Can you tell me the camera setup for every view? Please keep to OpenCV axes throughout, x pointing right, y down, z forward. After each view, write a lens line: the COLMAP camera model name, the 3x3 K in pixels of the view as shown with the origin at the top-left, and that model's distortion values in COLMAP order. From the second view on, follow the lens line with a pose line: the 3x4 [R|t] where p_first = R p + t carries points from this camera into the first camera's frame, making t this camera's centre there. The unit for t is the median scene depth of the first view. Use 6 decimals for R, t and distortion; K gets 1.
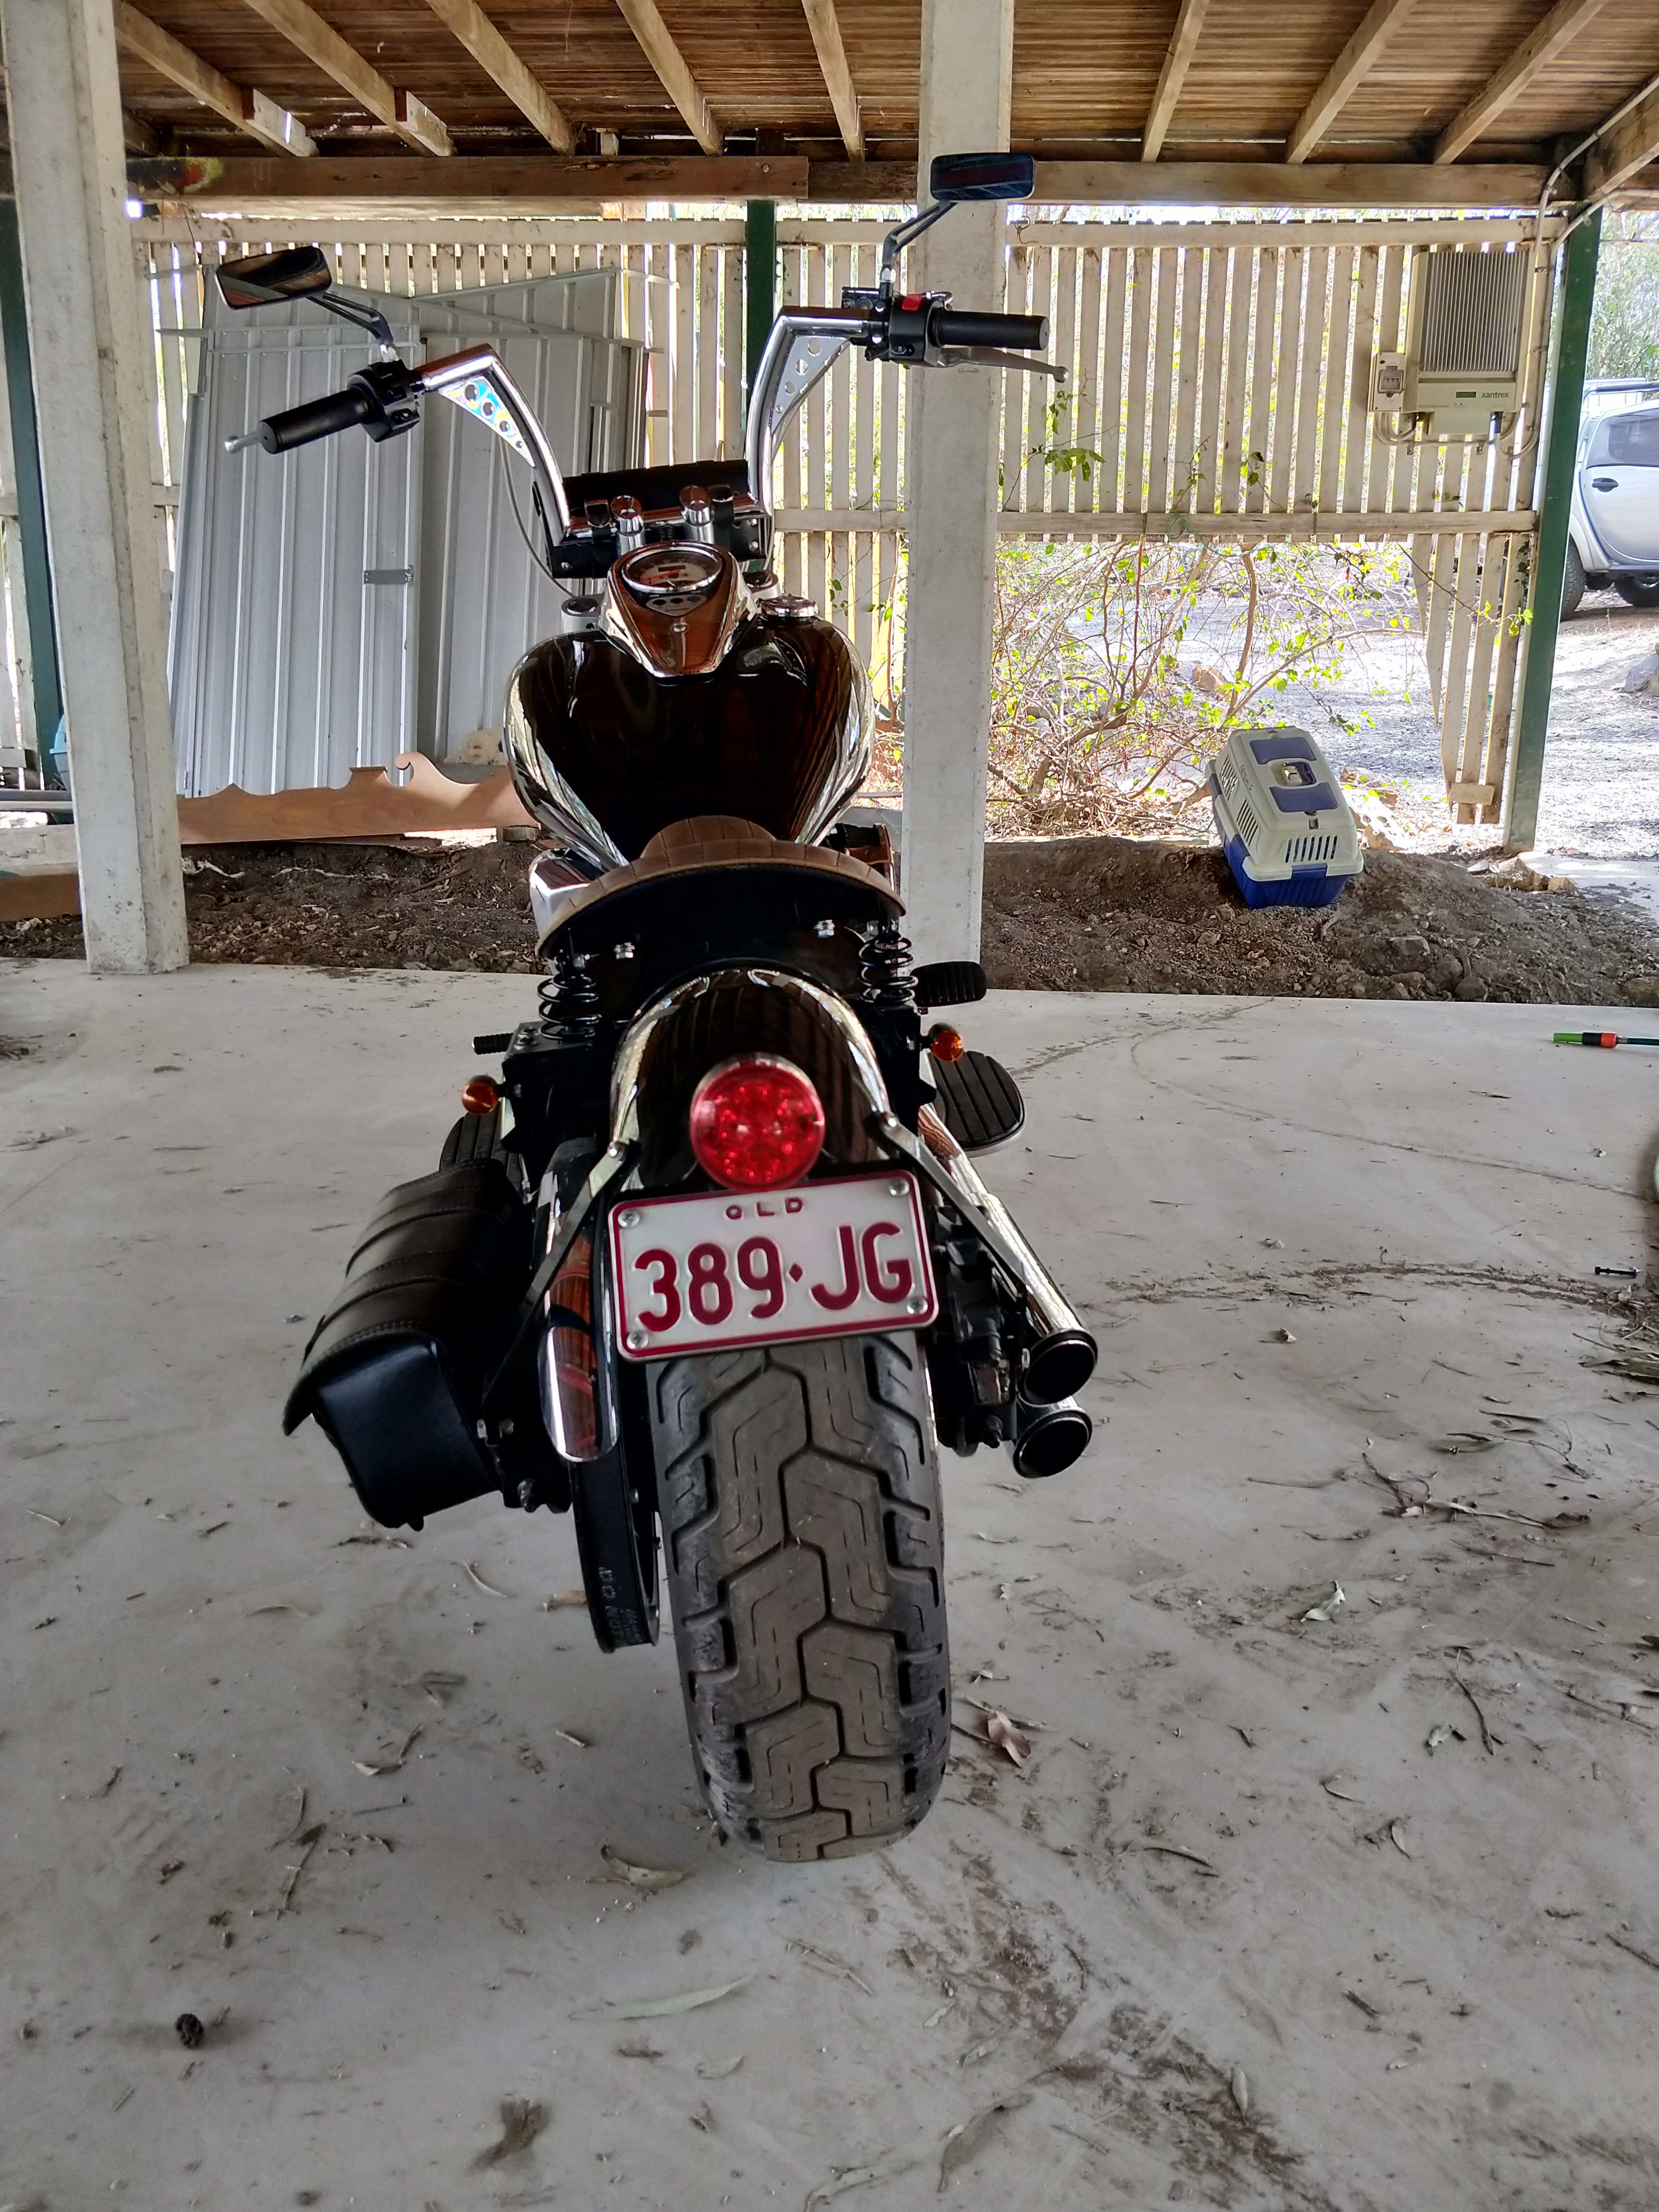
lens RADIAL K [[1812.8, 0, 829.5], [0, 1812.8, 1106.0], [0, 0, 1]] dist [0.000180, -0.000067]
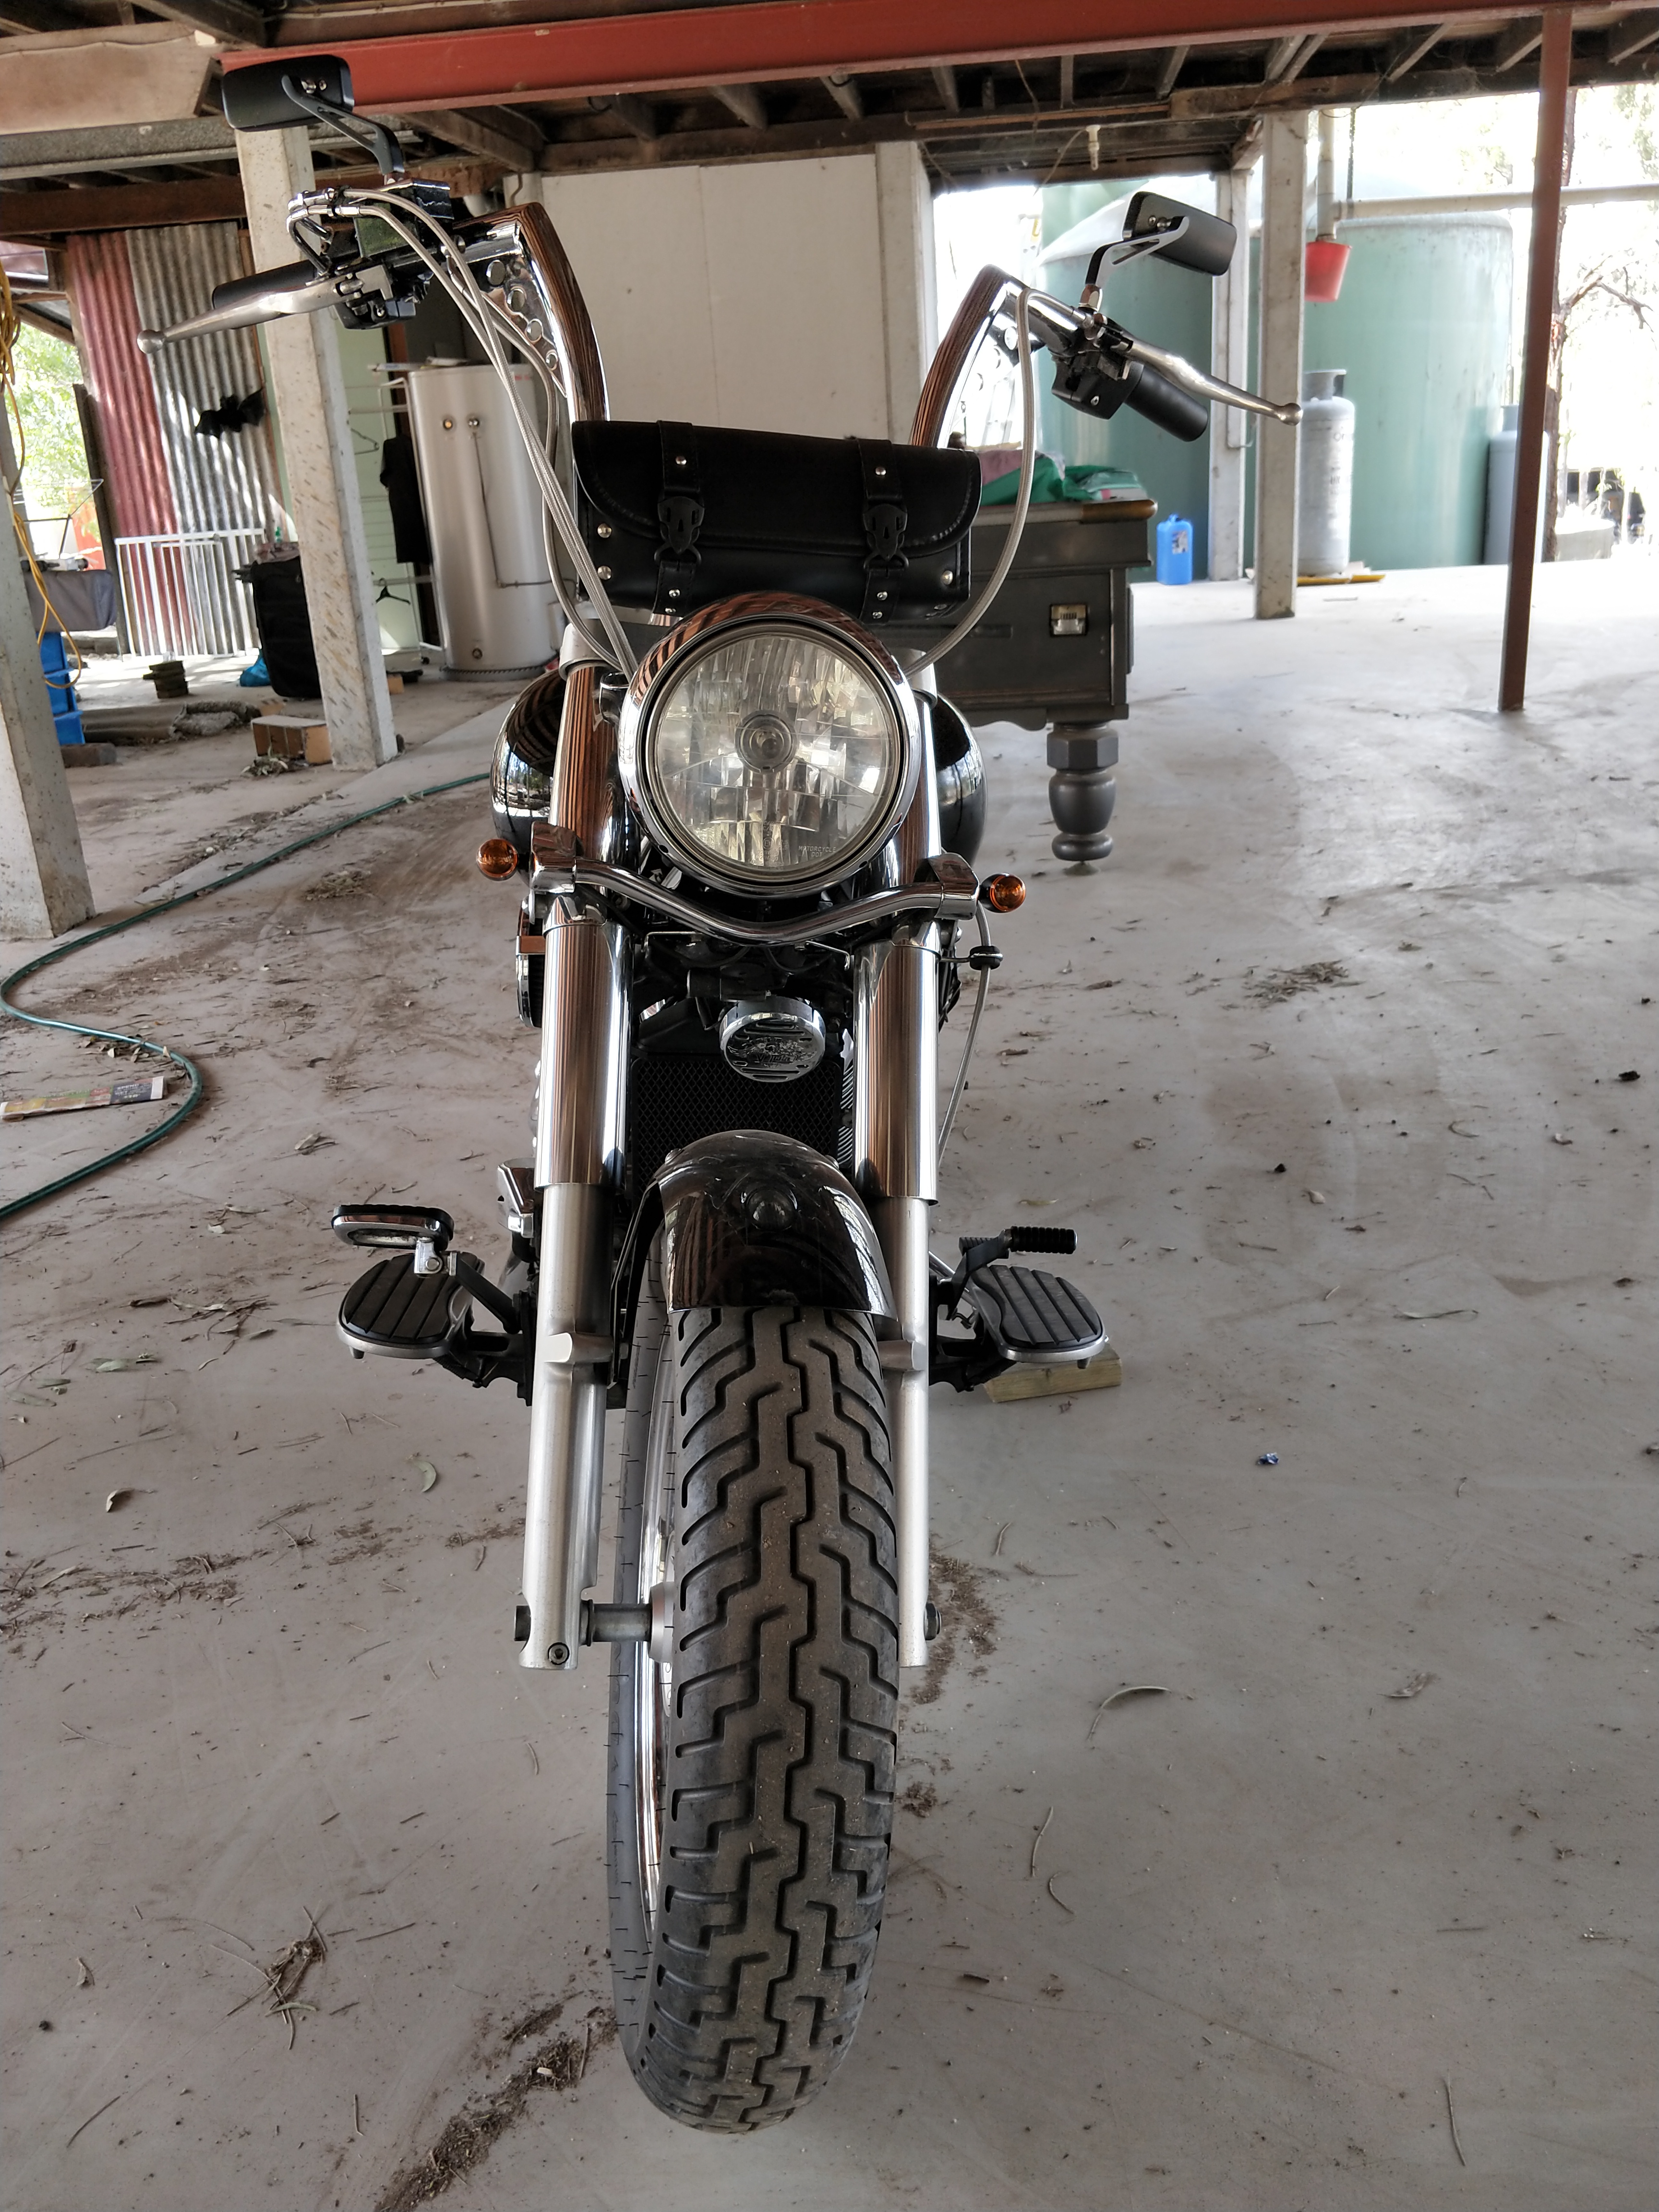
lens RADIAL K [[1812.8, 0, 829.5], [0, 1812.8, 1106.0], [0, 0, 1]] dist [0.000180, -0.000067]
pose [[-0.998091, 0.029955, 0.054017, -0.169085], [0.055327, 0.822380, 0.566243, -0.590878], [-0.027461, 0.568150, -0.822467, 1.877115]]
